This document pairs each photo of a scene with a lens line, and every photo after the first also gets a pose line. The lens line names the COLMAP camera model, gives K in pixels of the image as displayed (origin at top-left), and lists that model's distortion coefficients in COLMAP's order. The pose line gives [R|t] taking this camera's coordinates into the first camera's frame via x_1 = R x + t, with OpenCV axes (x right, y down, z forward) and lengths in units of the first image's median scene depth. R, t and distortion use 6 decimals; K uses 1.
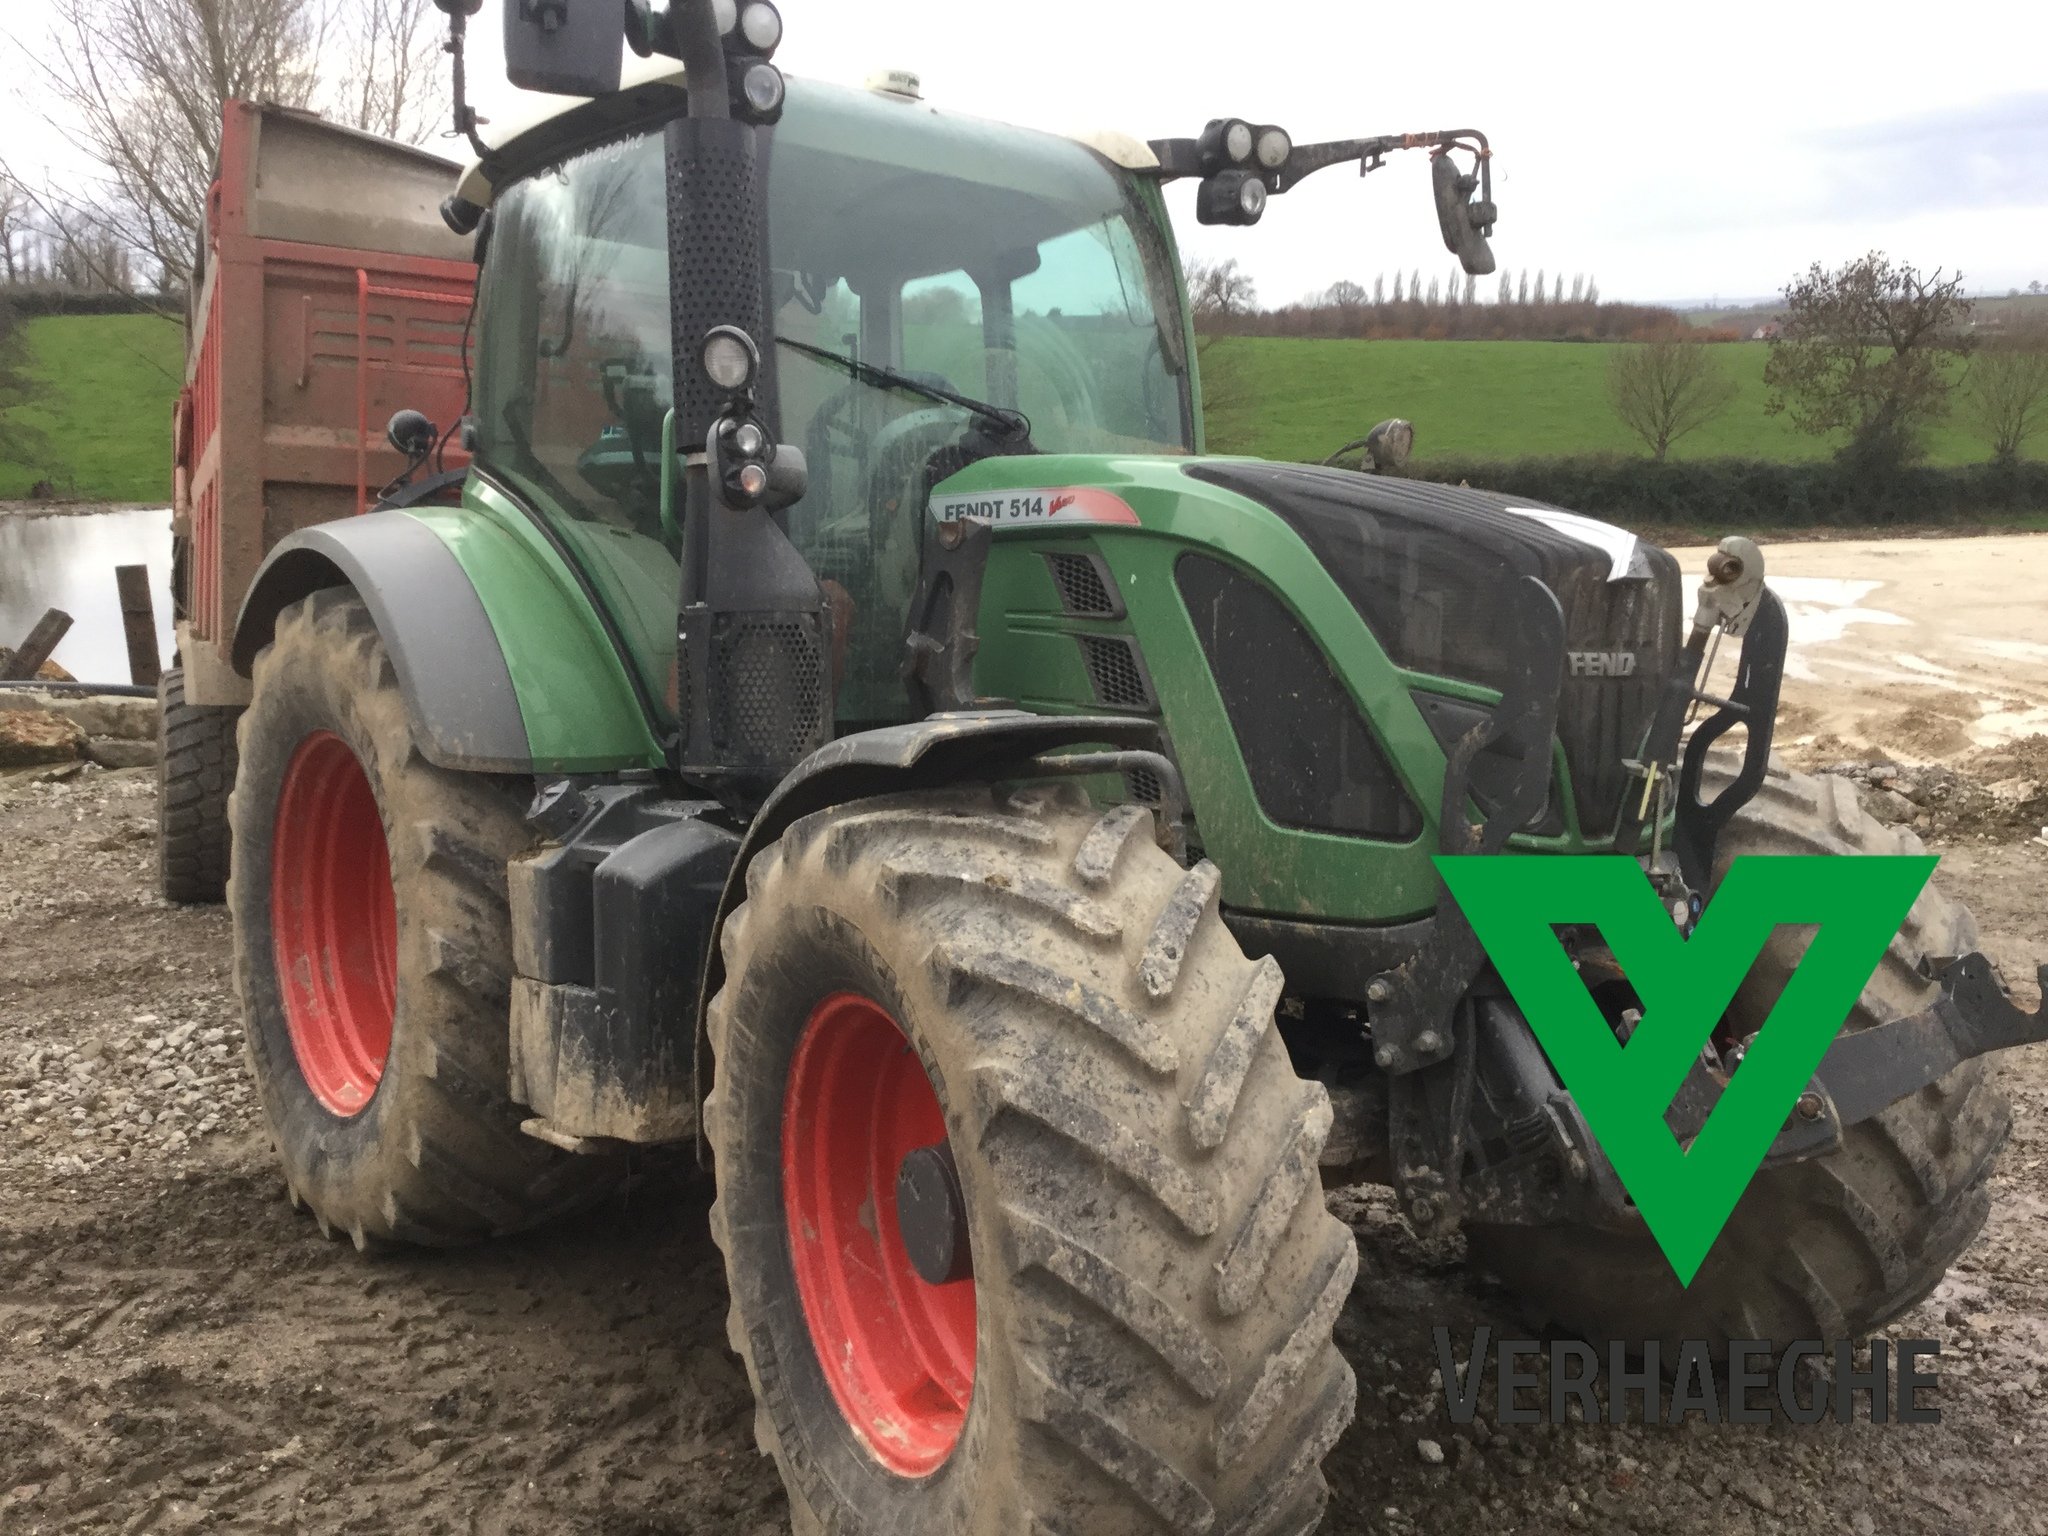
lens RADIAL K [[1849.2, 0, 1017.3], [0, 1849.2, 774.0], [0, 0, 1]] dist [0.043169, -0.014237]
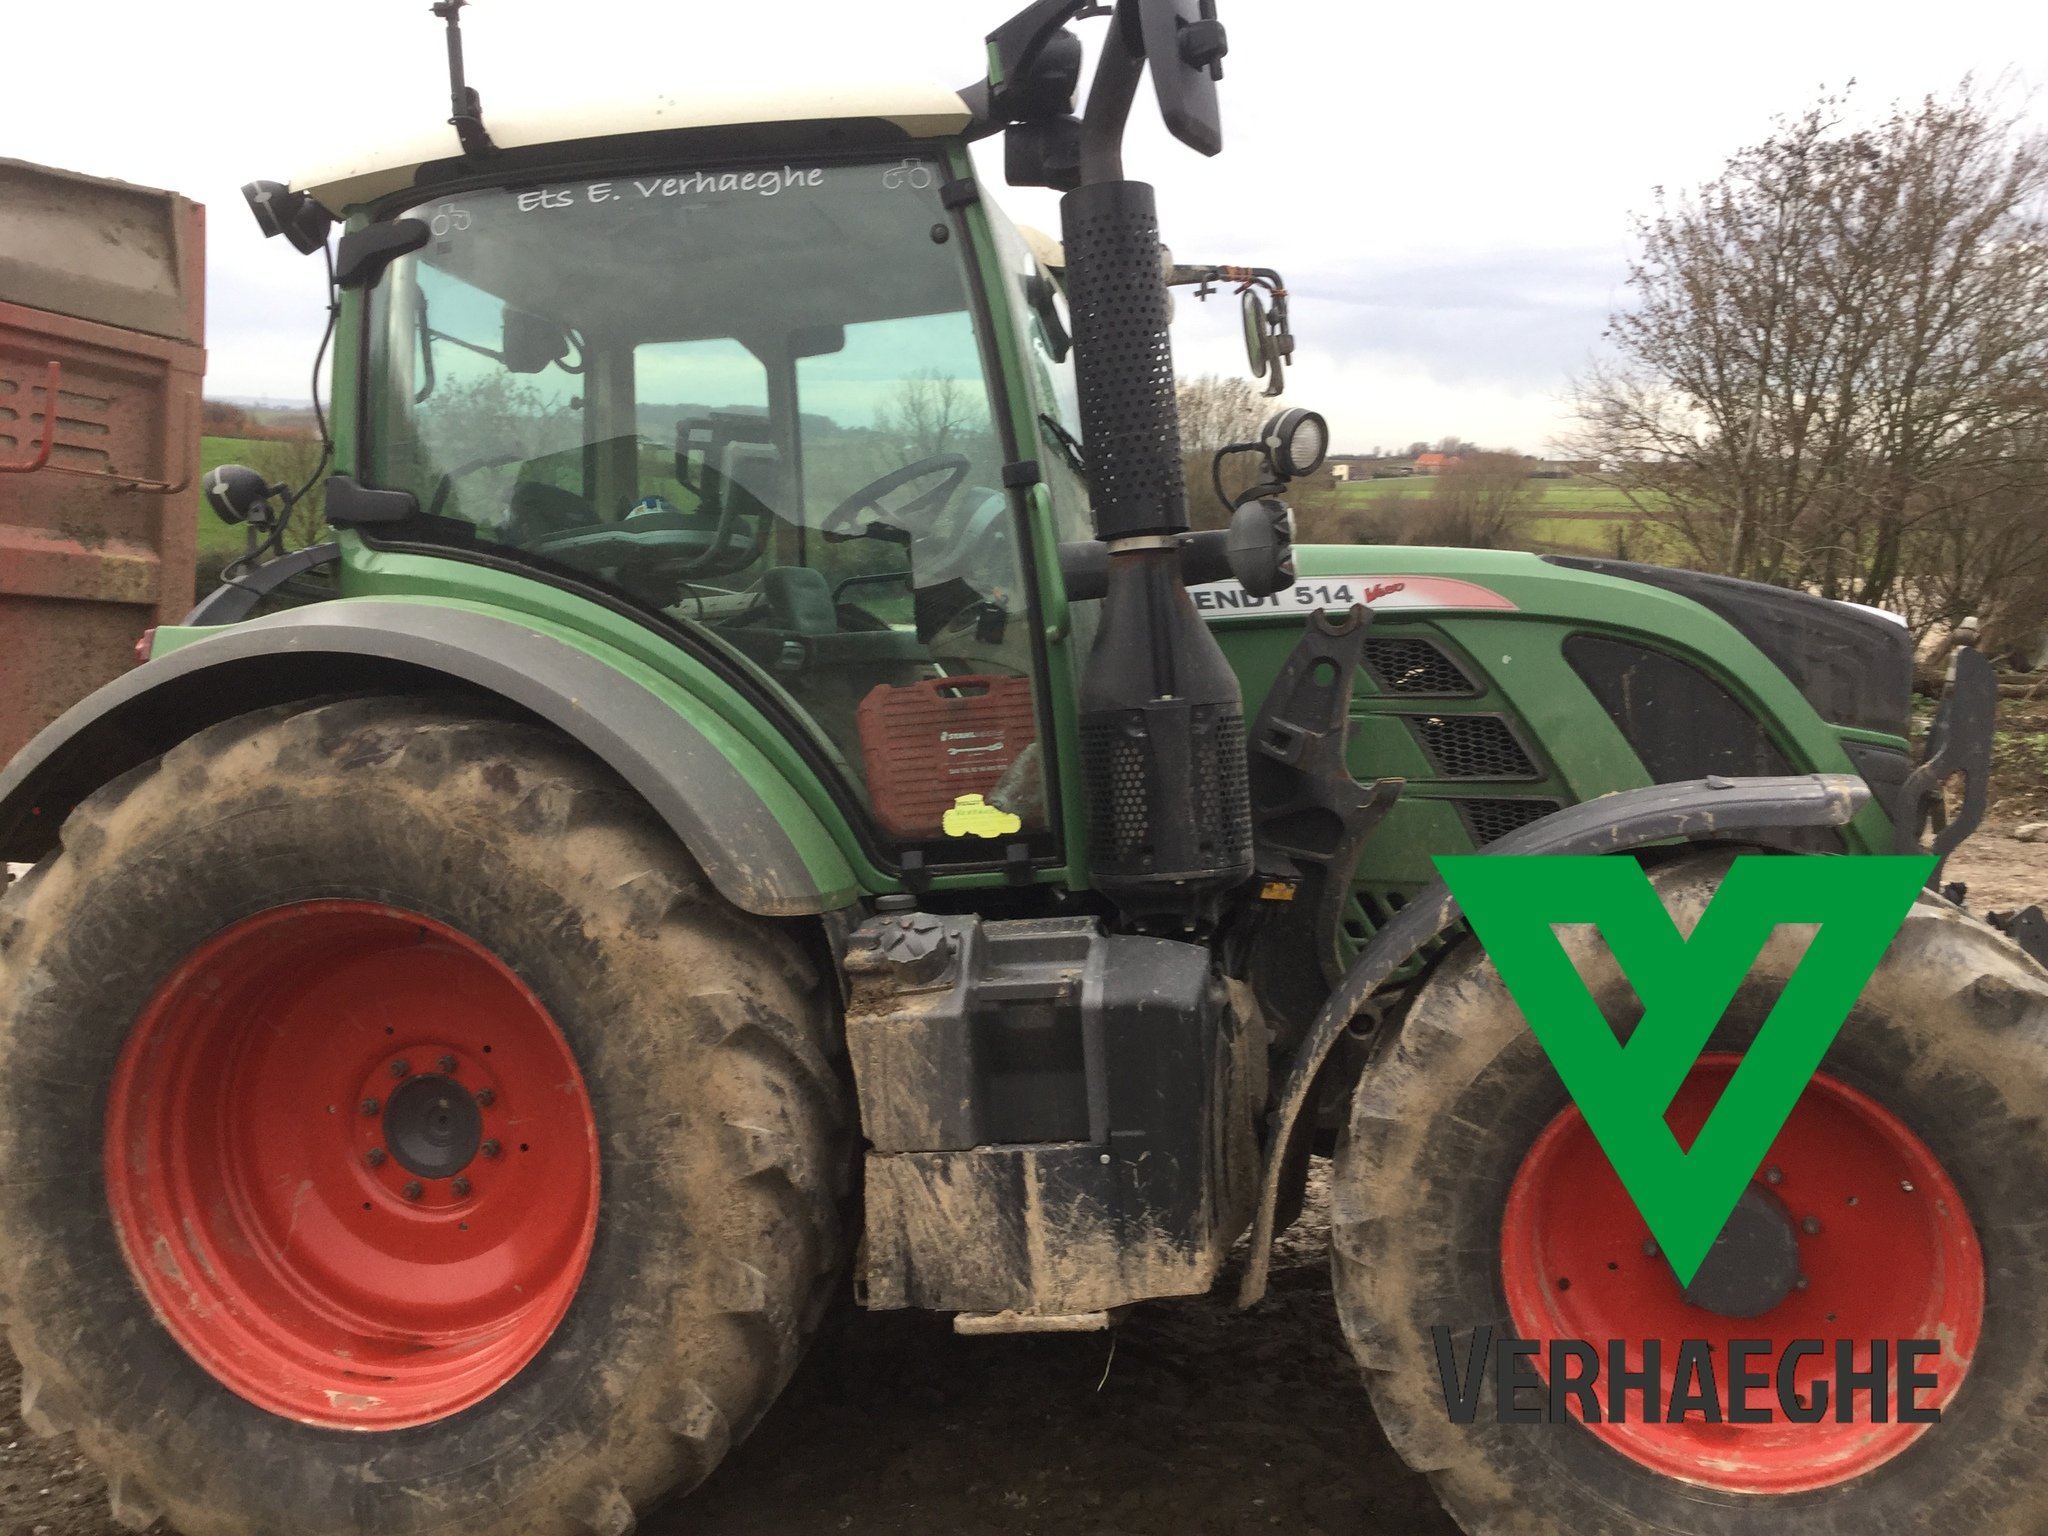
lens RADIAL K [[1849.2, 0, 1018.2], [0, 1849.2, 762.5], [0, 0, 1]] dist [0.043169, -0.014237]
pose [[0.745516, -0.056010, 0.664130, -0.779422], [0.093967, 0.995342, -0.021539, -0.042792], [-0.659830, 0.078464, 0.747307, 0.333133]]
